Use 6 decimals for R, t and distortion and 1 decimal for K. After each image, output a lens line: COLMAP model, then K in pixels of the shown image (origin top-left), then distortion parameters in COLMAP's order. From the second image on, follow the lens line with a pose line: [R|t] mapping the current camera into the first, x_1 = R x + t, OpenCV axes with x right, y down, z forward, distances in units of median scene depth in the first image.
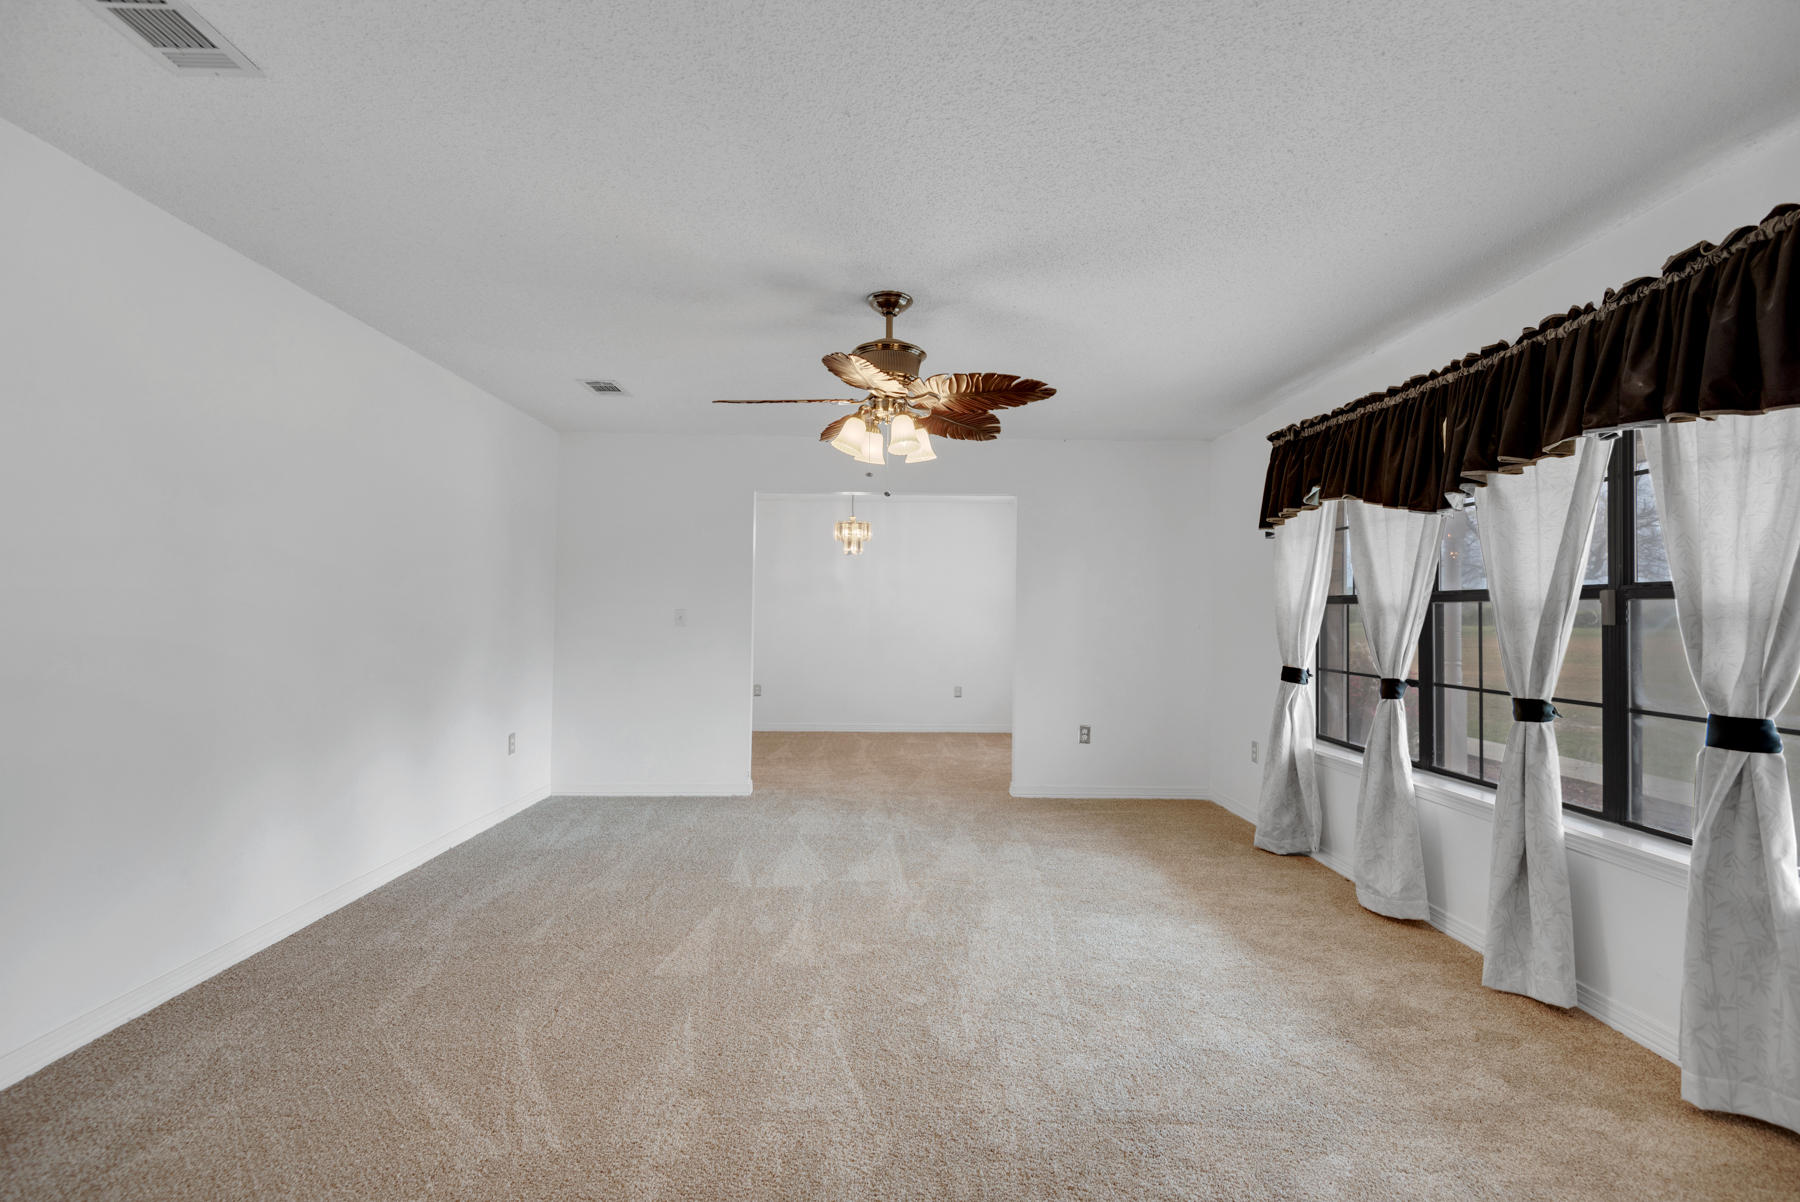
lens RADIAL K [[811.7, 0, 900.0], [0, 811.7, 601.0], [0, 0, 1]] dist [0.026170, -0.015287]
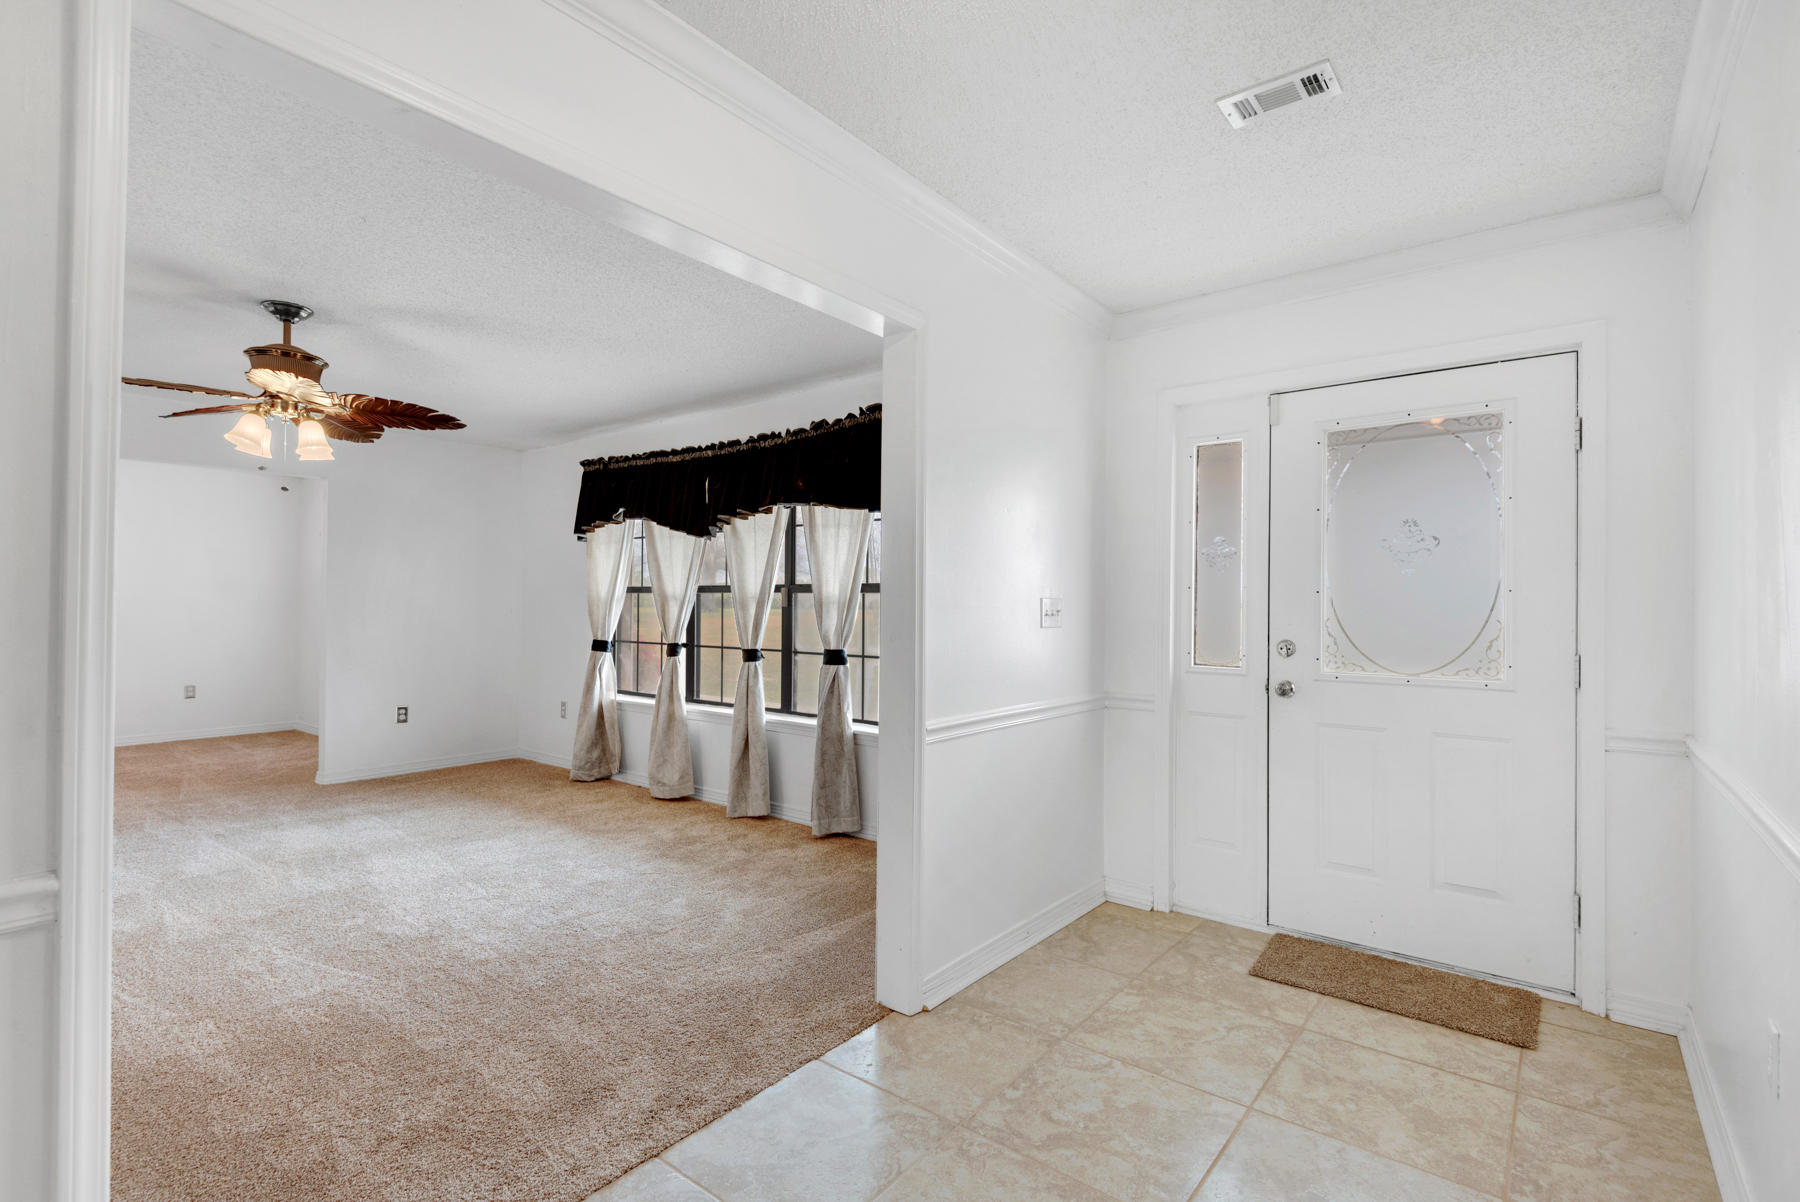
lens RADIAL K [[838.4, 0, 891.2], [0, 838.4, 599.5], [0, 0, 1]] dist [0.025568, -0.017927]
pose [[0.645351, 0.000149, 0.763886, -0.376561], [-0.013311, 0.999850, 0.011050, -0.009828], [-0.763770, -0.017299, 0.645256, -0.356535]]
